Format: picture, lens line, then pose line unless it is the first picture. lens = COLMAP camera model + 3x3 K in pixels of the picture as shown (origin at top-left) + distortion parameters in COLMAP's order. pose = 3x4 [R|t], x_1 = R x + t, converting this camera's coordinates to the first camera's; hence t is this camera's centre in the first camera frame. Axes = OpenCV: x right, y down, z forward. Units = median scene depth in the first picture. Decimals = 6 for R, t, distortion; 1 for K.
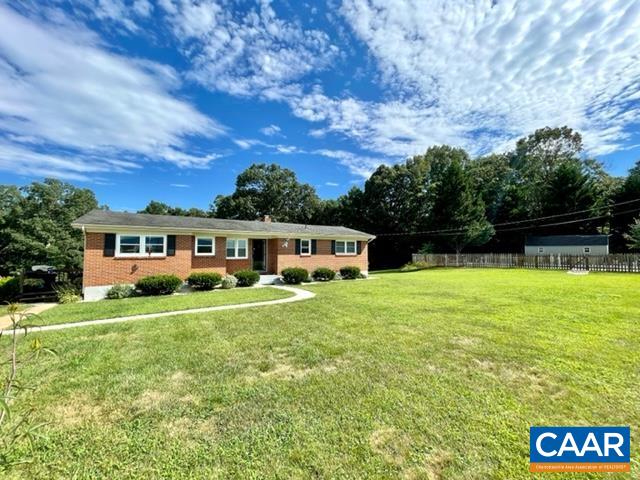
lens RADIAL K [[257.6, 0, 320.4], [0, 257.6, 243.9], [0, 0, 1]] dist [0.000149, 0.000144]
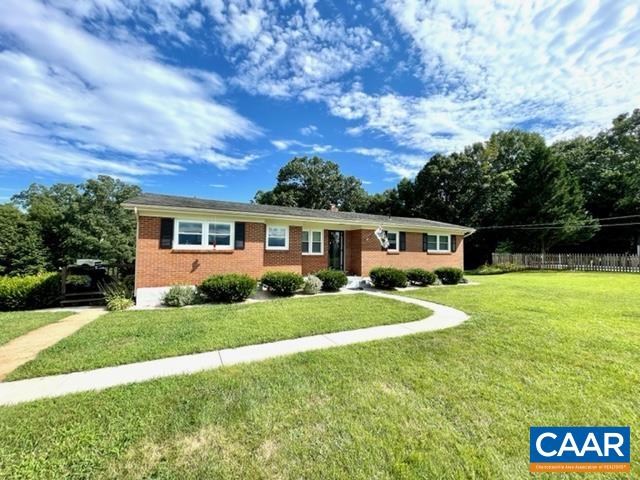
lens RADIAL K [[246.5, 0, 316.5], [0, 246.5, 227.9], [0, 0, 1]] dist [0.000439, -0.000185]
pose [[0.994878, 0.004125, -0.101002, -0.077435], [-0.010405, 0.998039, -0.061731, 0.007167], [0.100550, 0.062466, 0.992969, 0.080822]]
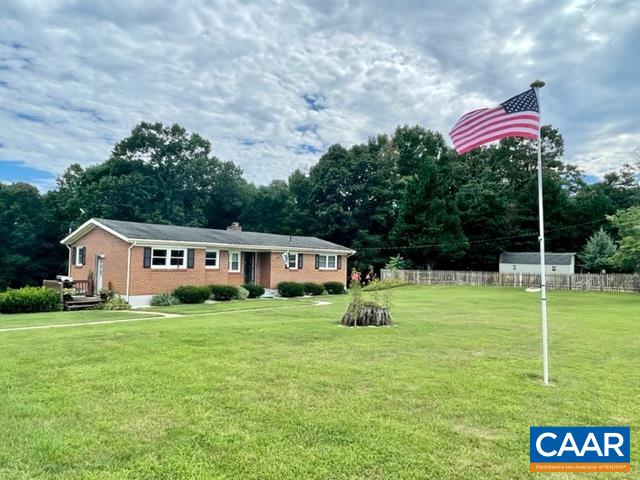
lens RADIAL K [[563.6, 0, 320.0], [0, 563.6, 240.0], [0, 0, 1]] dist [0.132428, 0.000955]
pose [[0.951810, 0.032196, 0.304993, -0.221437], [-0.029924, 0.999479, -0.012121, -0.015981], [-0.305224, 0.002411, 0.952277, -0.382040]]
